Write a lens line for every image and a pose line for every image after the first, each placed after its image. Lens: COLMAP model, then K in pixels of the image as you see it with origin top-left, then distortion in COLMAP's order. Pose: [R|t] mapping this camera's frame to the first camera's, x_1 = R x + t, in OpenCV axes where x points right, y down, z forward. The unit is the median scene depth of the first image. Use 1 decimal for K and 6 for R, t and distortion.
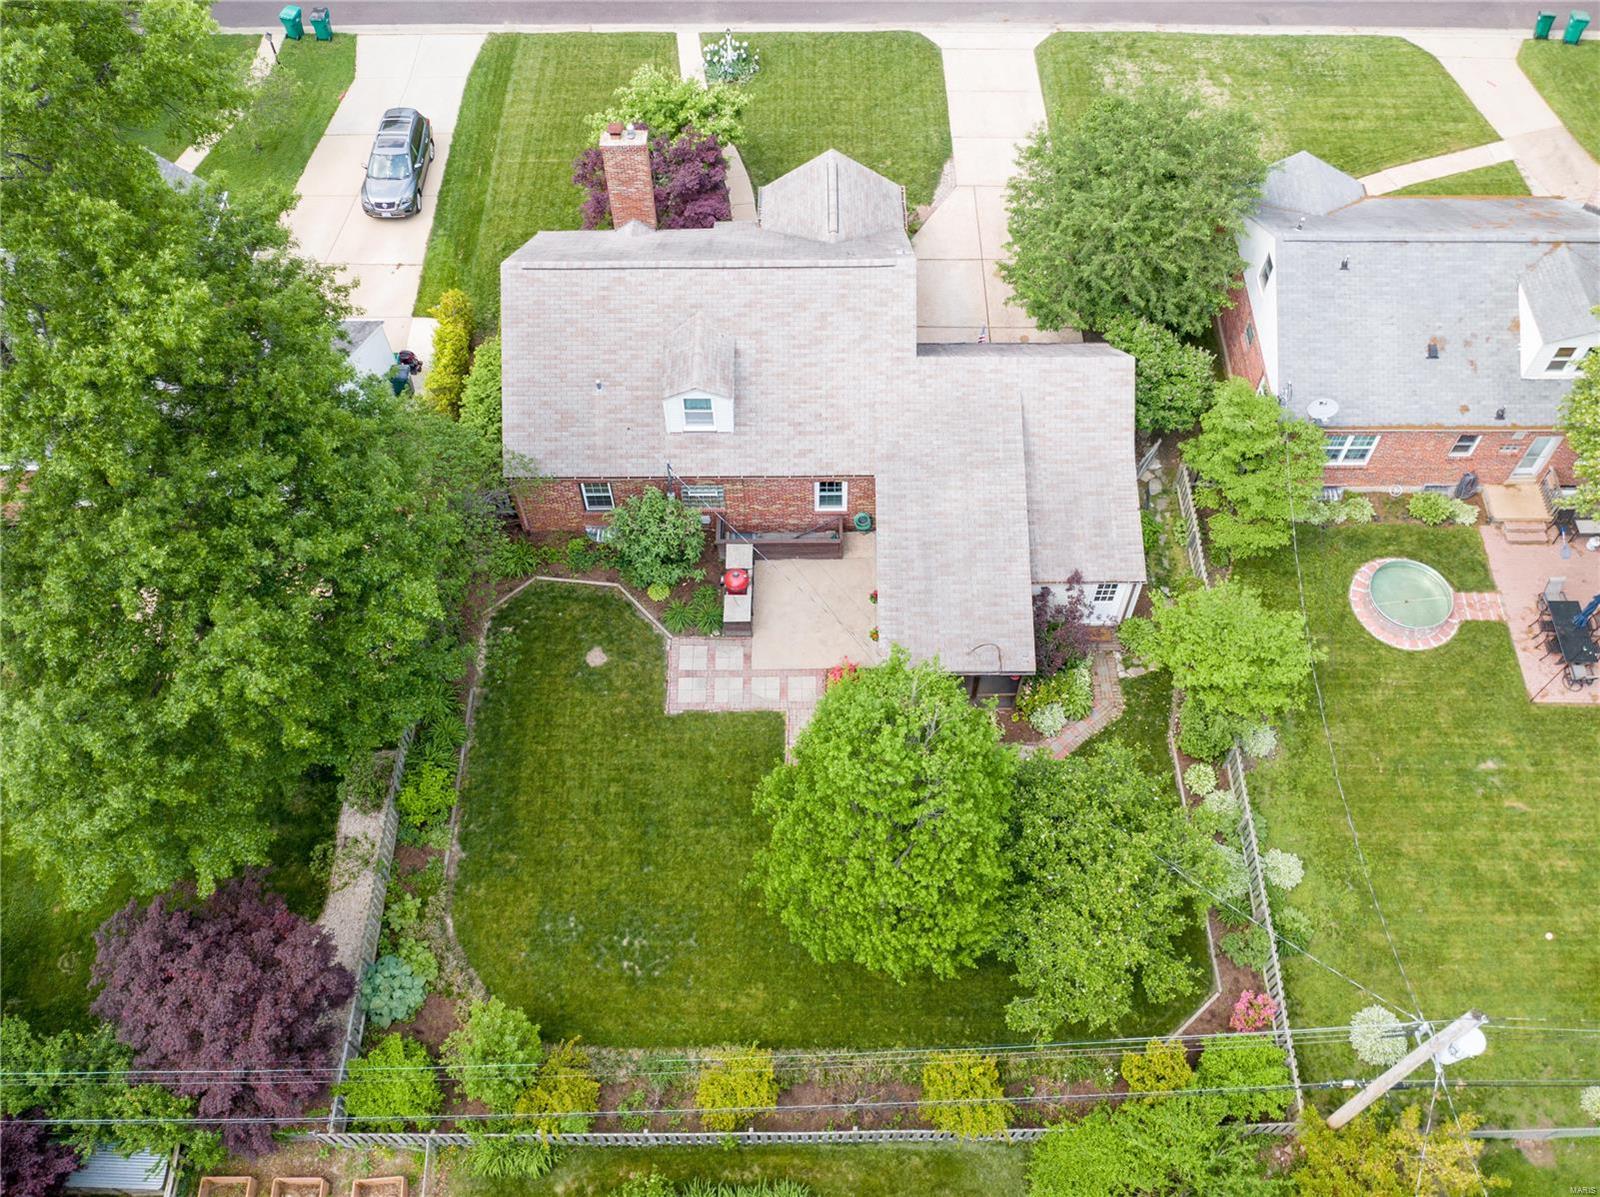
lens RADIAL K [[1392.8, 0, 791.3], [0, 1392.8, 627.4], [0, 0, 1]] dist [-0.034188, -0.012111]
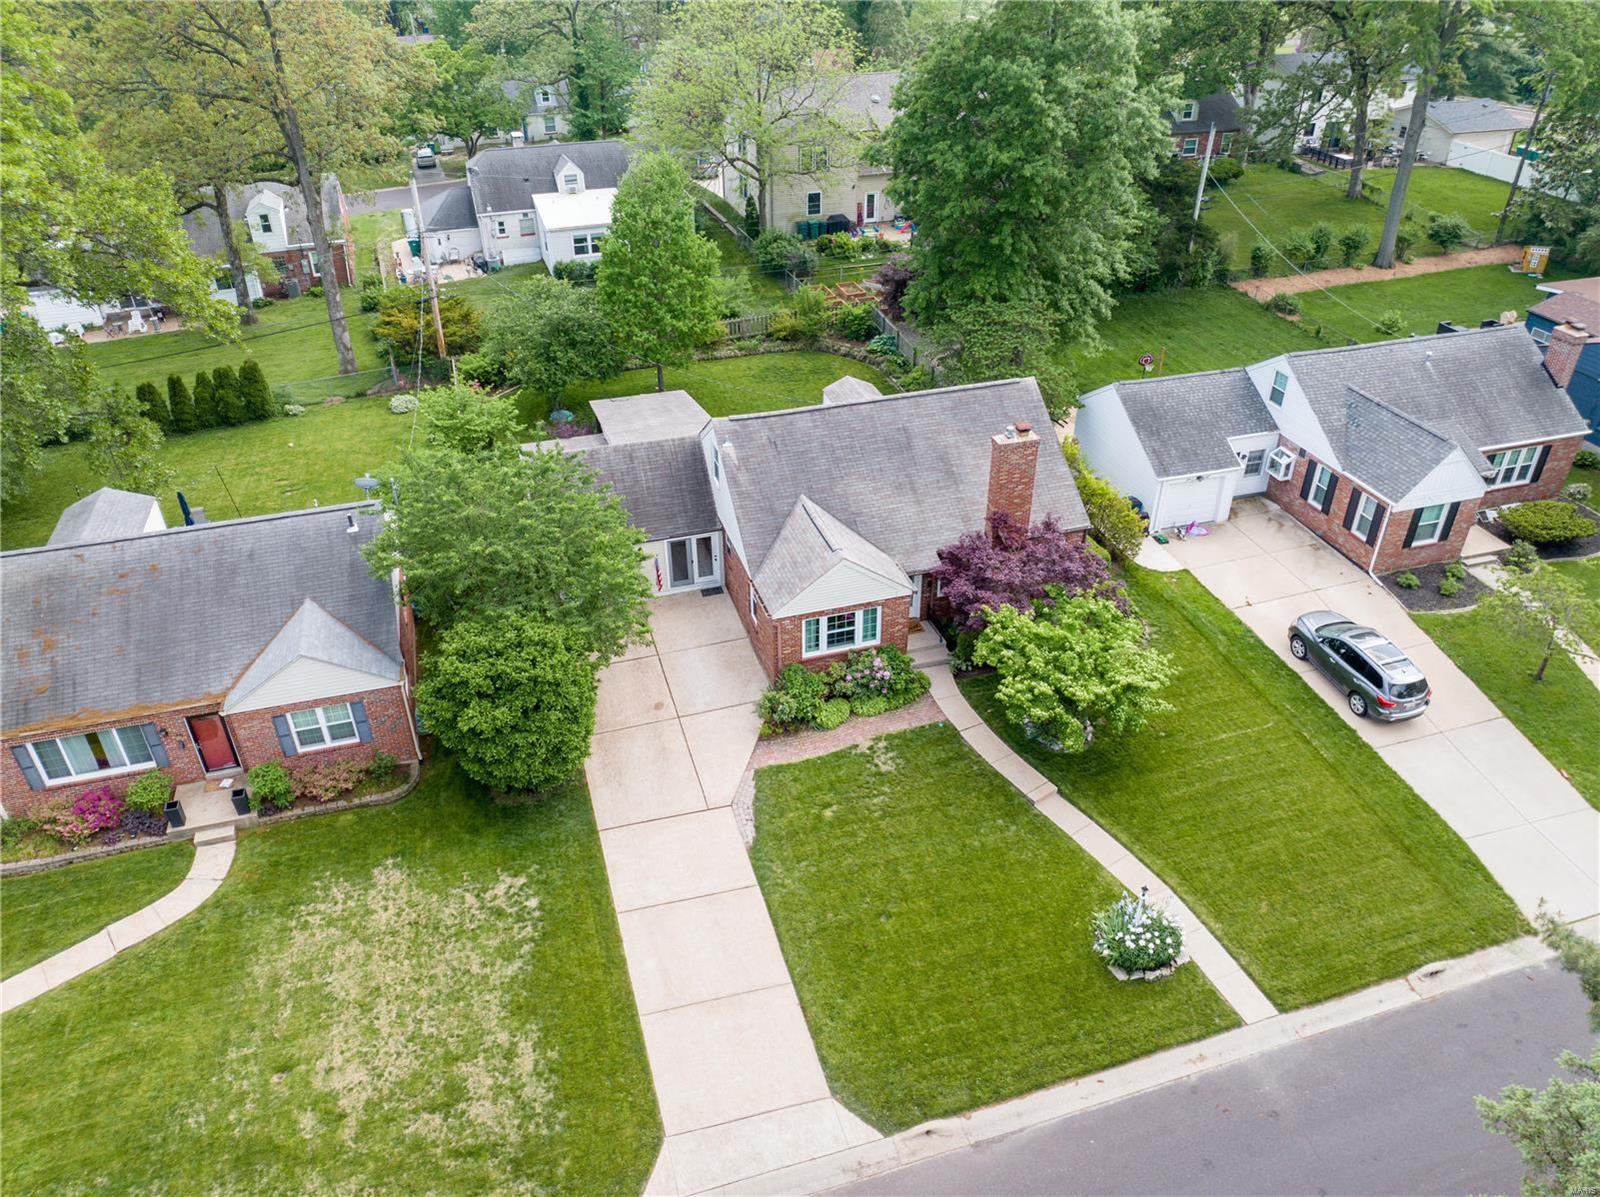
lens RADIAL K [[1126.3, 0, 798.0], [0, 1126.3, 597.4], [0, 0, 1]] dist [-0.052160, 0.022795]
pose [[-0.955339, 0.178782, -0.235297, 0.268962], [-0.240235, -0.006173, 0.970695, -1.194550], [0.172090, 0.983869, 0.048847, 1.110154]]
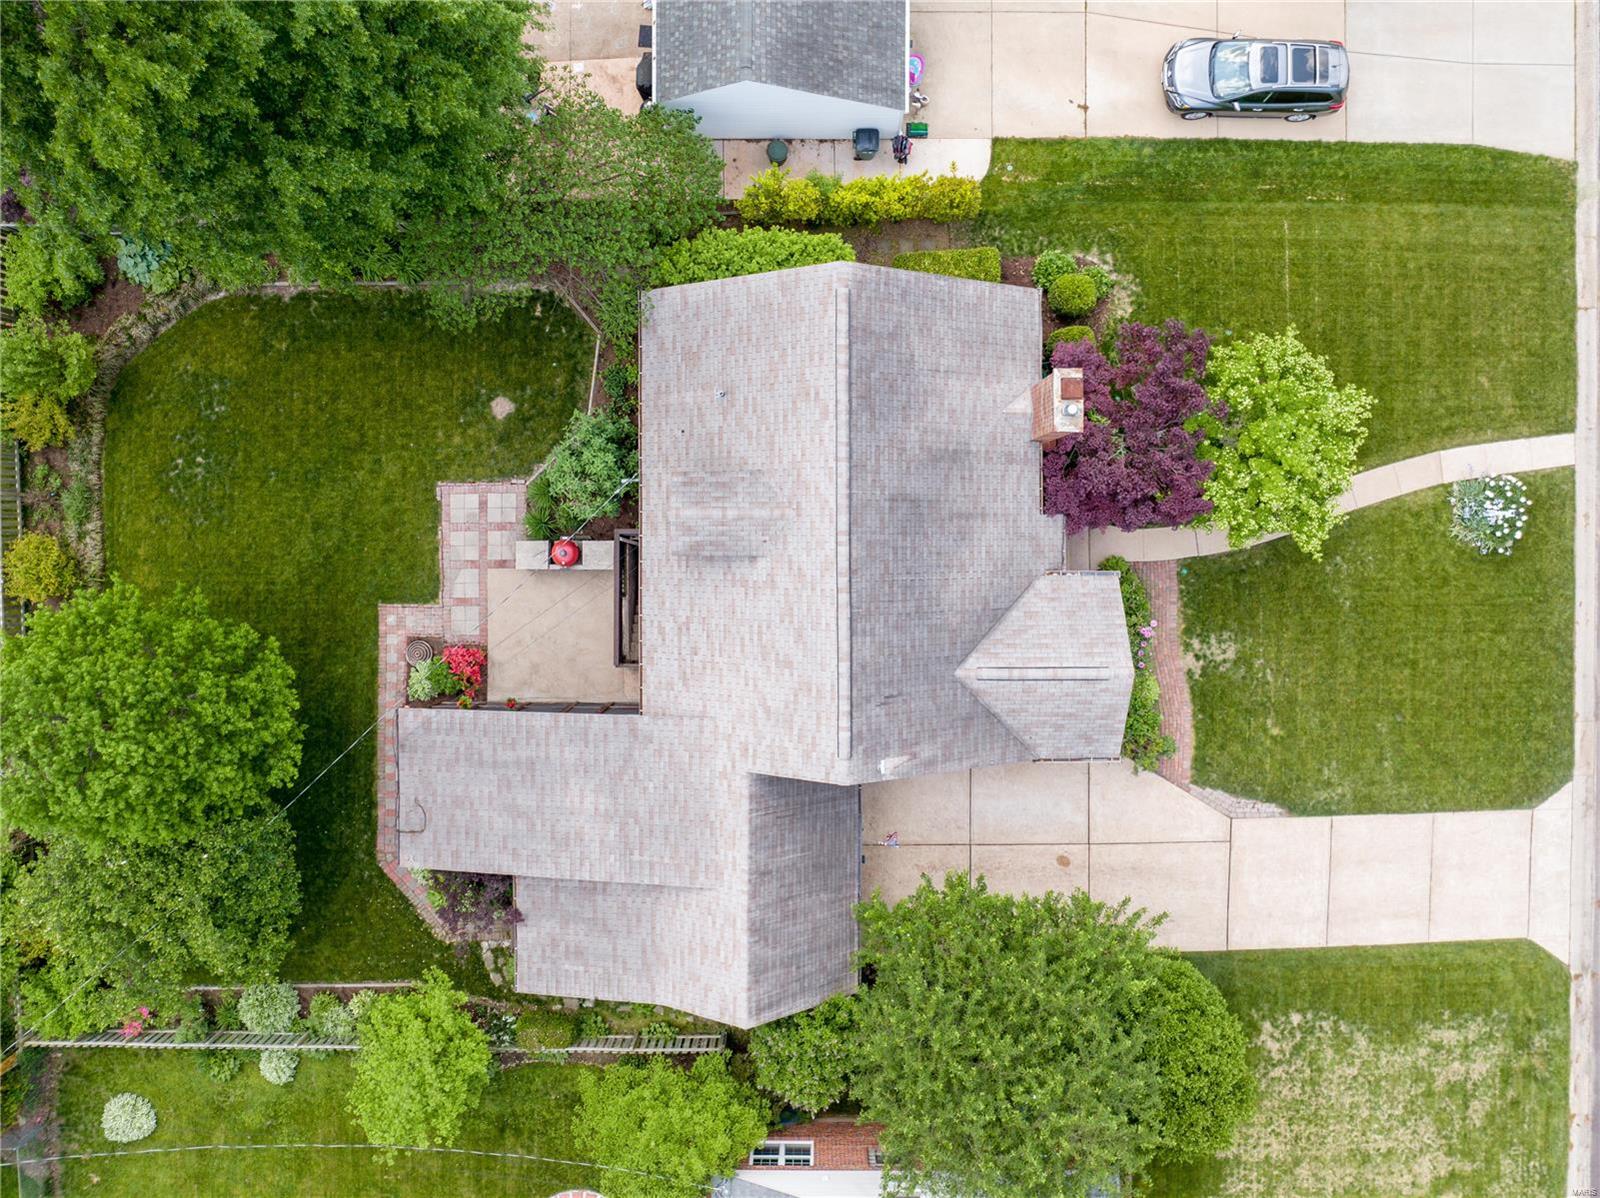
lens RADIAL K [[1244.7, 0, 800.8], [0, 1244.7, 533.8], [0, 0, 1]] dist [-0.052005, 0.022412]
pose [[0.008209, 0.999797, 0.018382, -0.067076], [-0.844204, -0.002924, 0.536014, -0.620762], [0.535959, -0.019918, 0.844009, 0.387818]]
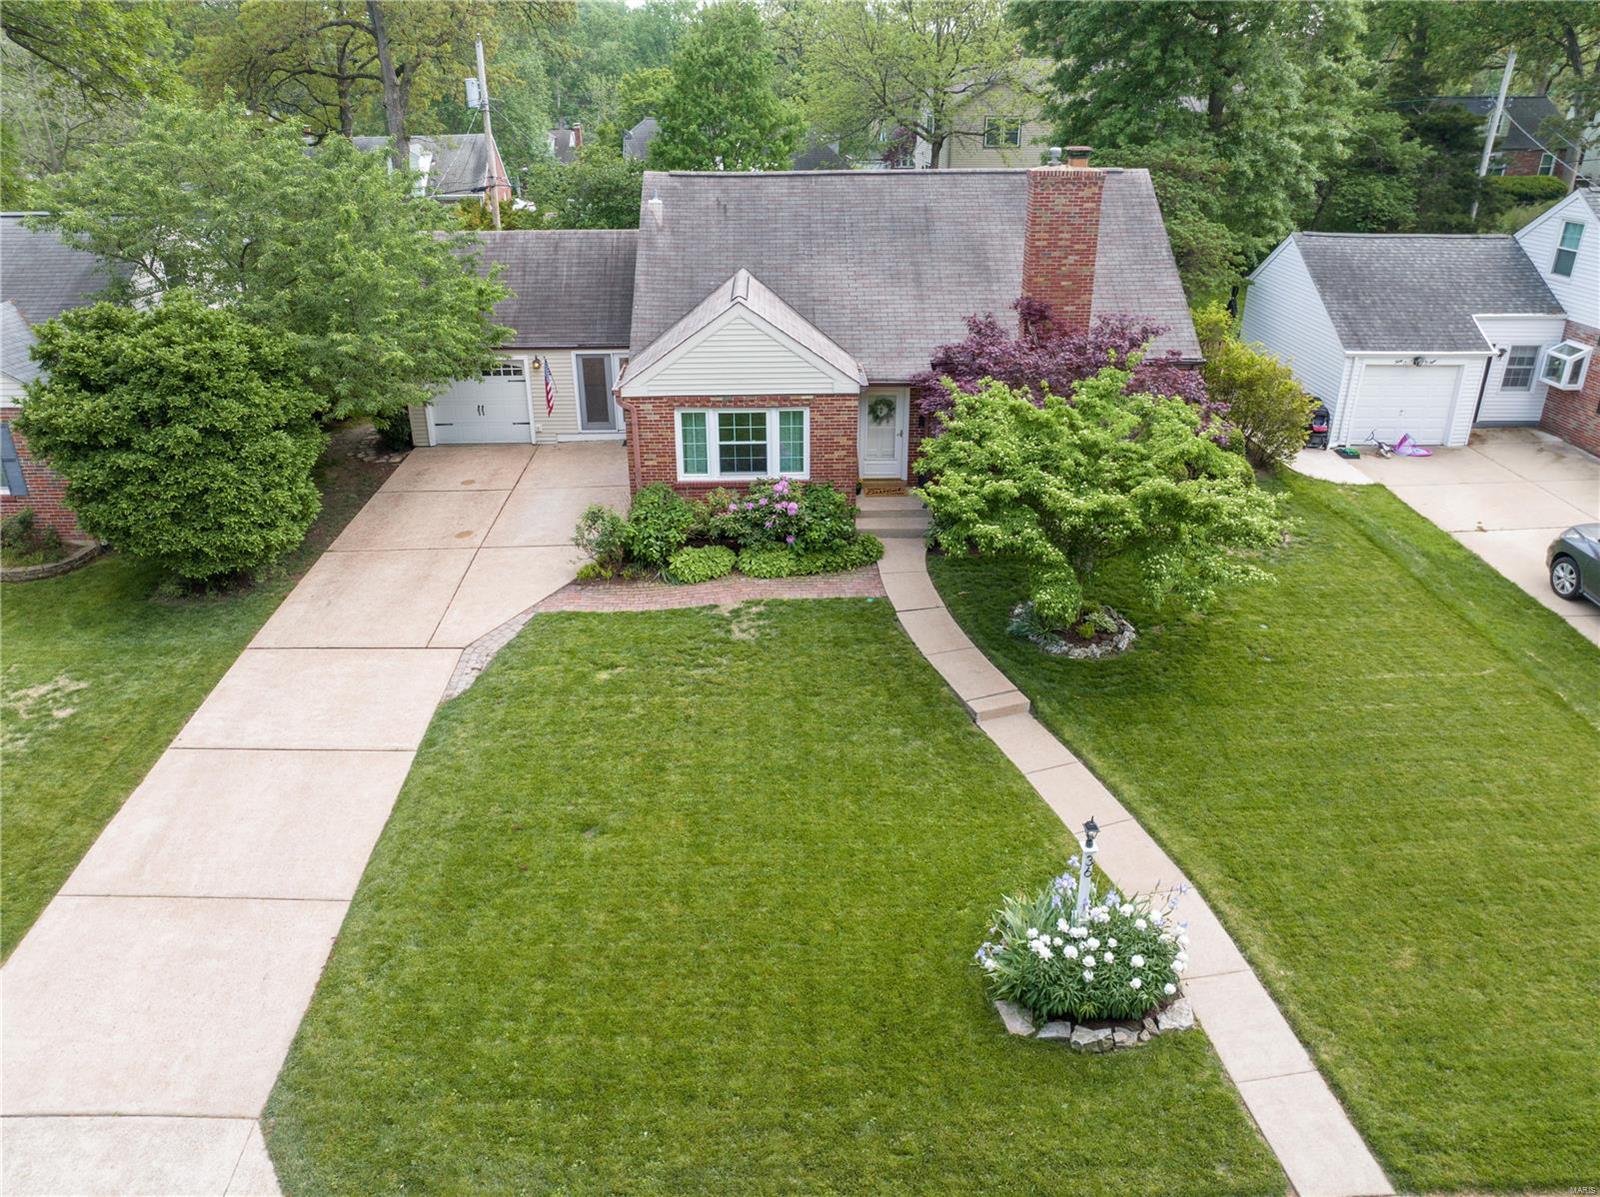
lens RADIAL K [[1126.3, 0, 798.6], [0, 1126.3, 602.8], [0, 0, 1]] dist [-0.052160, 0.022795]
pose [[-0.999297, 0.030994, -0.021075, 0.020659], [-0.017329, 0.116508, 0.993039, -0.886722], [0.033234, 0.992706, -0.115890, 1.327268]]
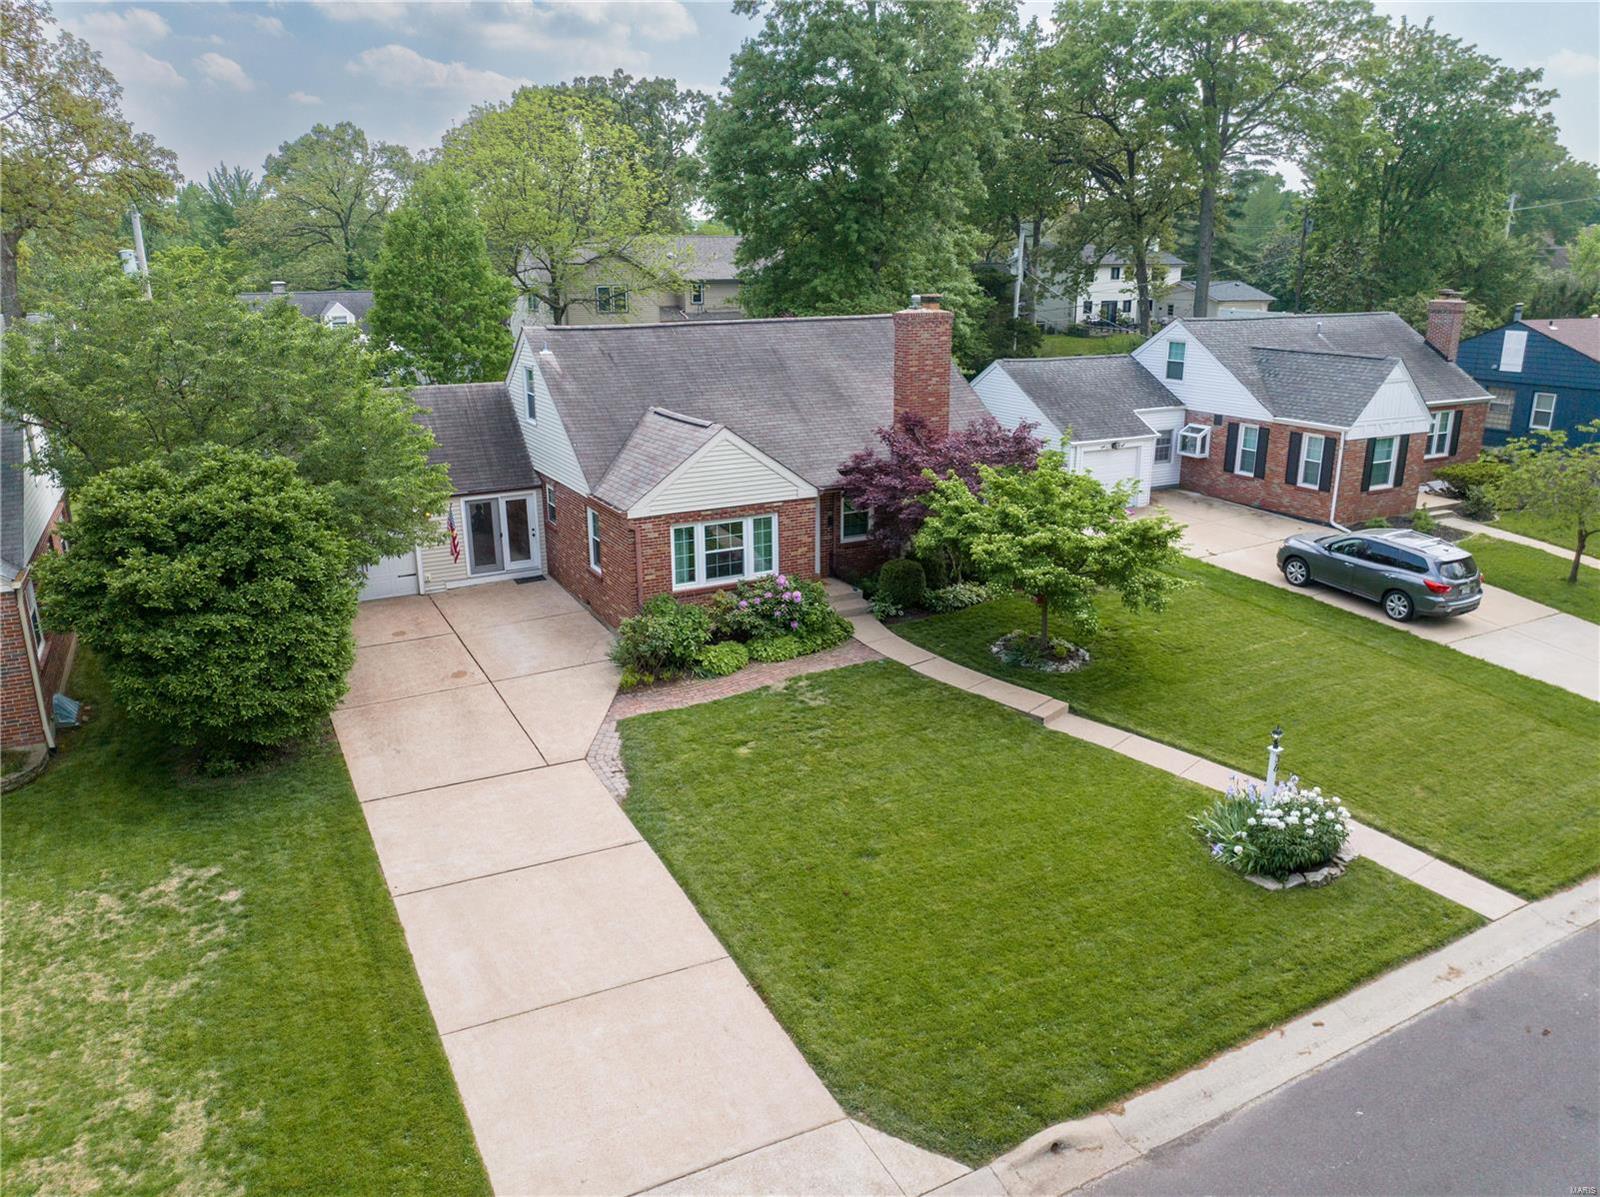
lens RADIAL K [[1126.3, 0, 798.0], [0, 1126.3, 601.0], [0, 0, 1]] dist [-0.052160, 0.022795]
pose [[-0.878720, 0.156109, -0.451088, 0.282837], [-0.397315, 0.284560, 0.872448, -0.897861], [0.264559, 0.945862, -0.188025, 1.338537]]
